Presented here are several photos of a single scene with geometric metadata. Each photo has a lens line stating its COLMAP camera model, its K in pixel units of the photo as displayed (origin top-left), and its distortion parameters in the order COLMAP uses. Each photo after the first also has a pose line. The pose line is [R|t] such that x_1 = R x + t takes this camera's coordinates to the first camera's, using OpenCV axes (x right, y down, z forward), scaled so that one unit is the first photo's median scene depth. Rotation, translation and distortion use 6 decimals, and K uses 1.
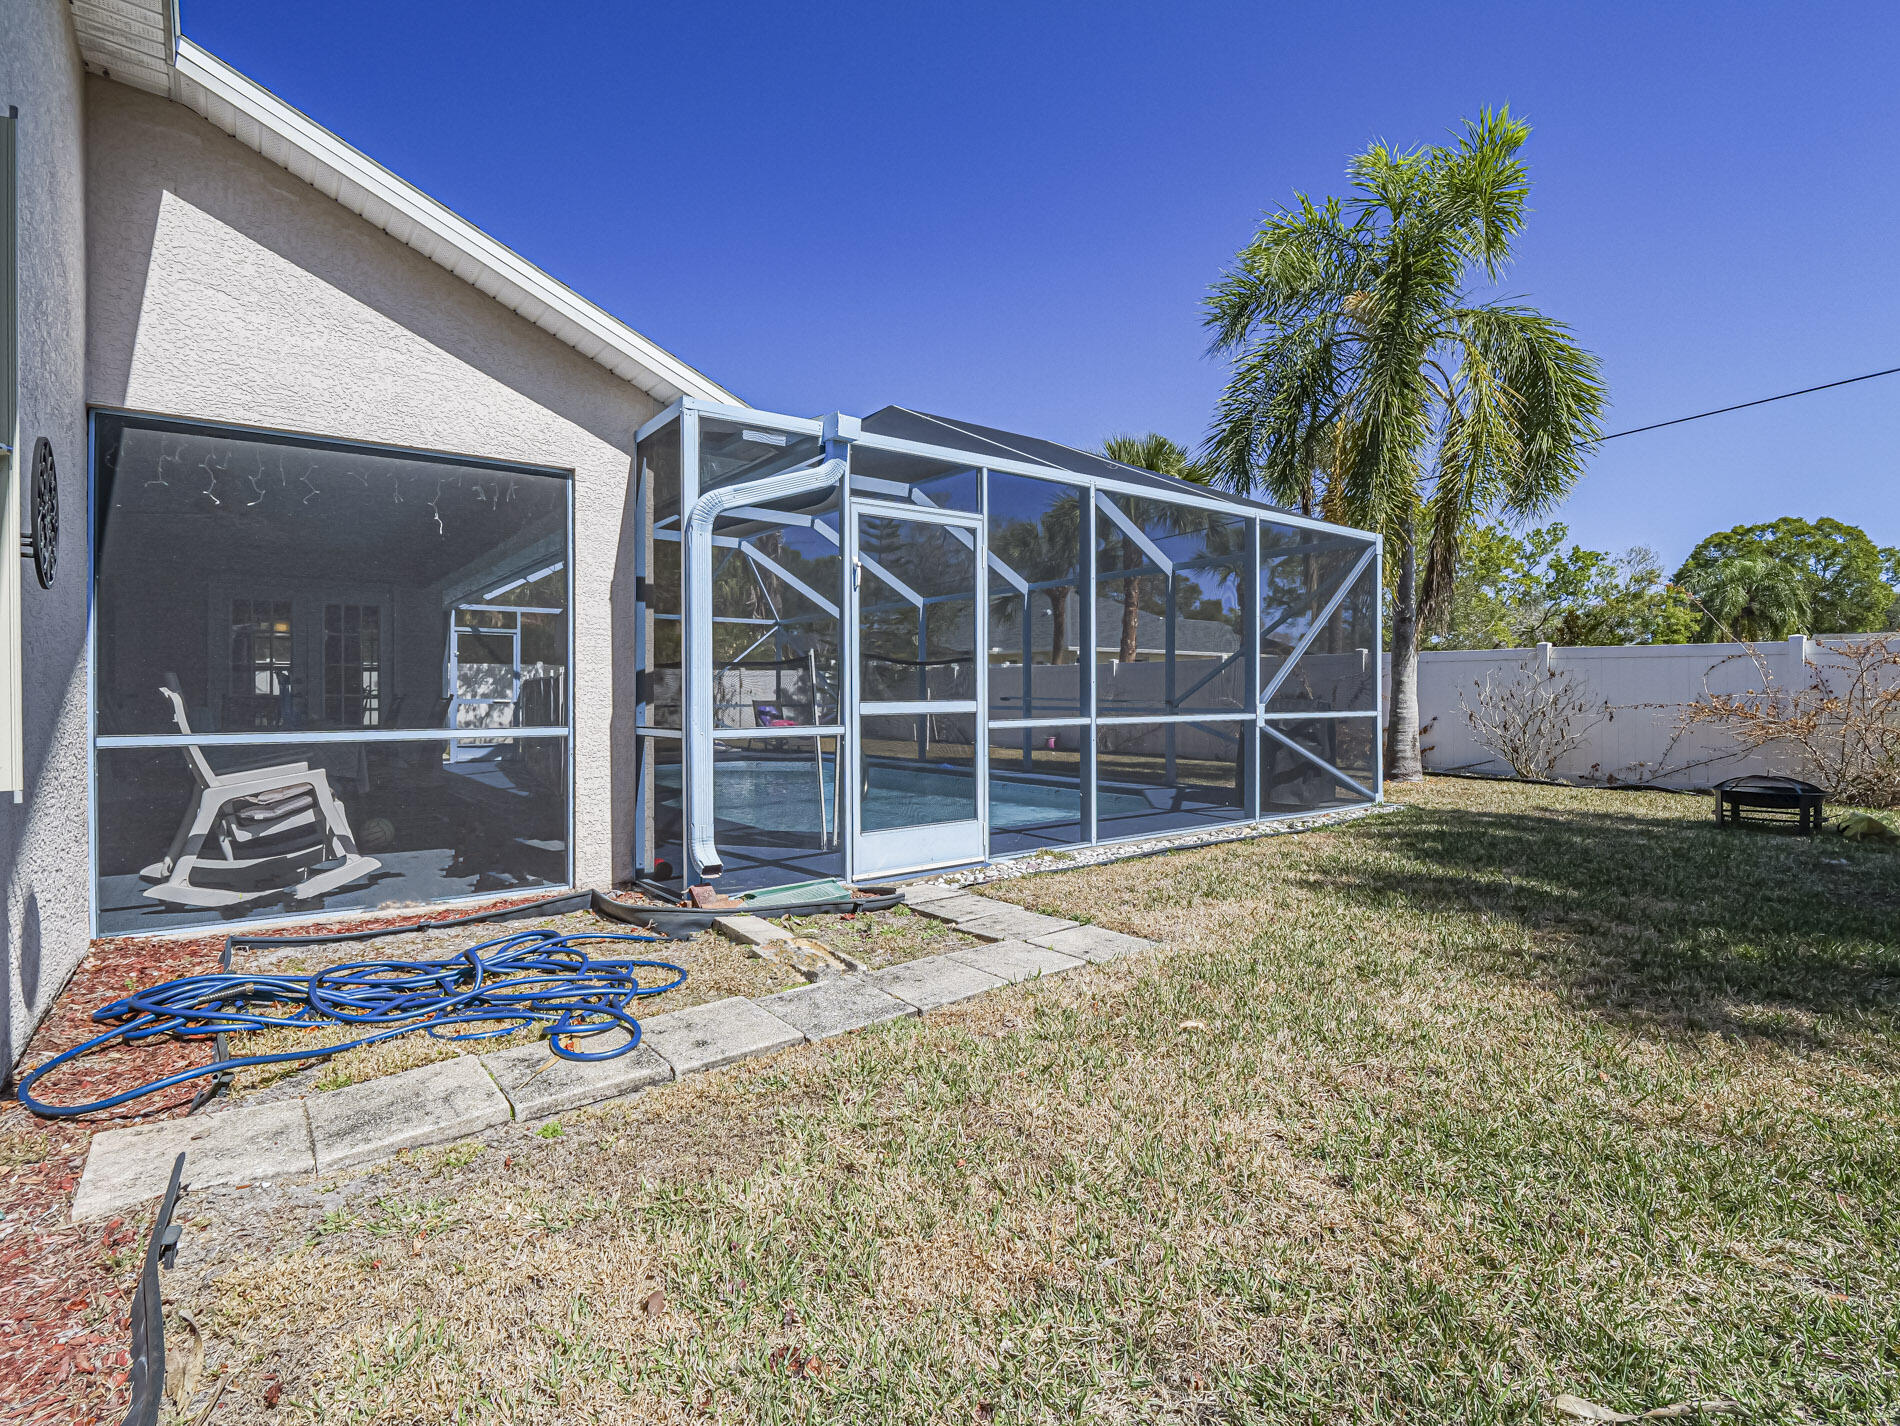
lens RADIAL K [[920.6, 0, 950.0], [0, 920.6, 713.0], [0, 0, 1]] dist [-0.002257, 0.001806]
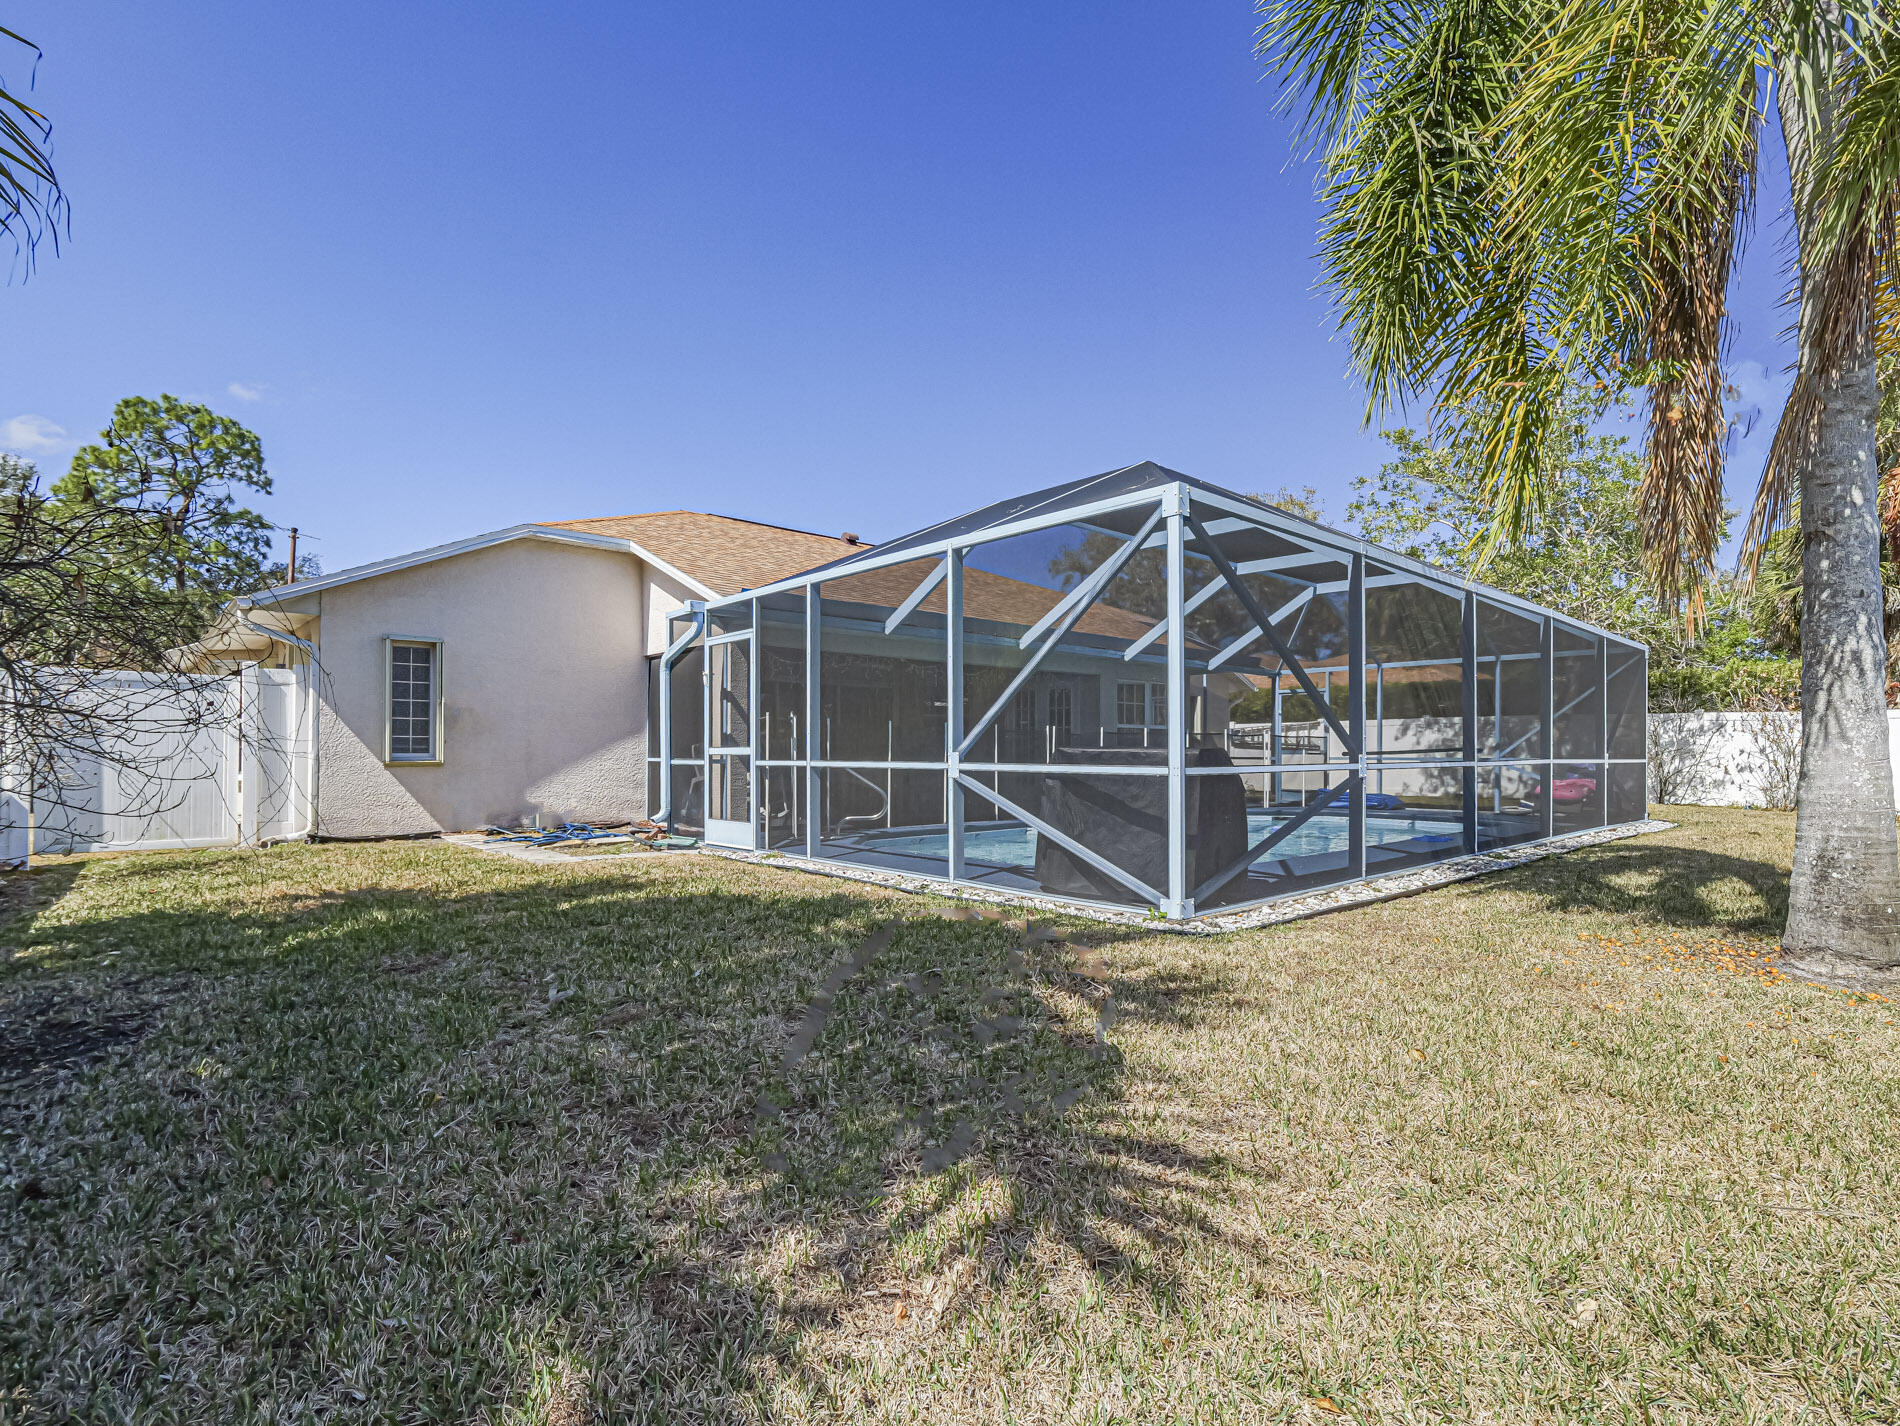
lens RADIAL K [[920.6, 0, 950.0], [0, 920.6, 713.0], [0, 0, 1]] dist [-0.002257, 0.001806]
pose [[0.078203, -0.030843, -0.996460, 1.312097], [-0.012333, 0.999415, -0.031902, -0.020765], [0.996861, 0.014784, 0.077776, 0.984795]]
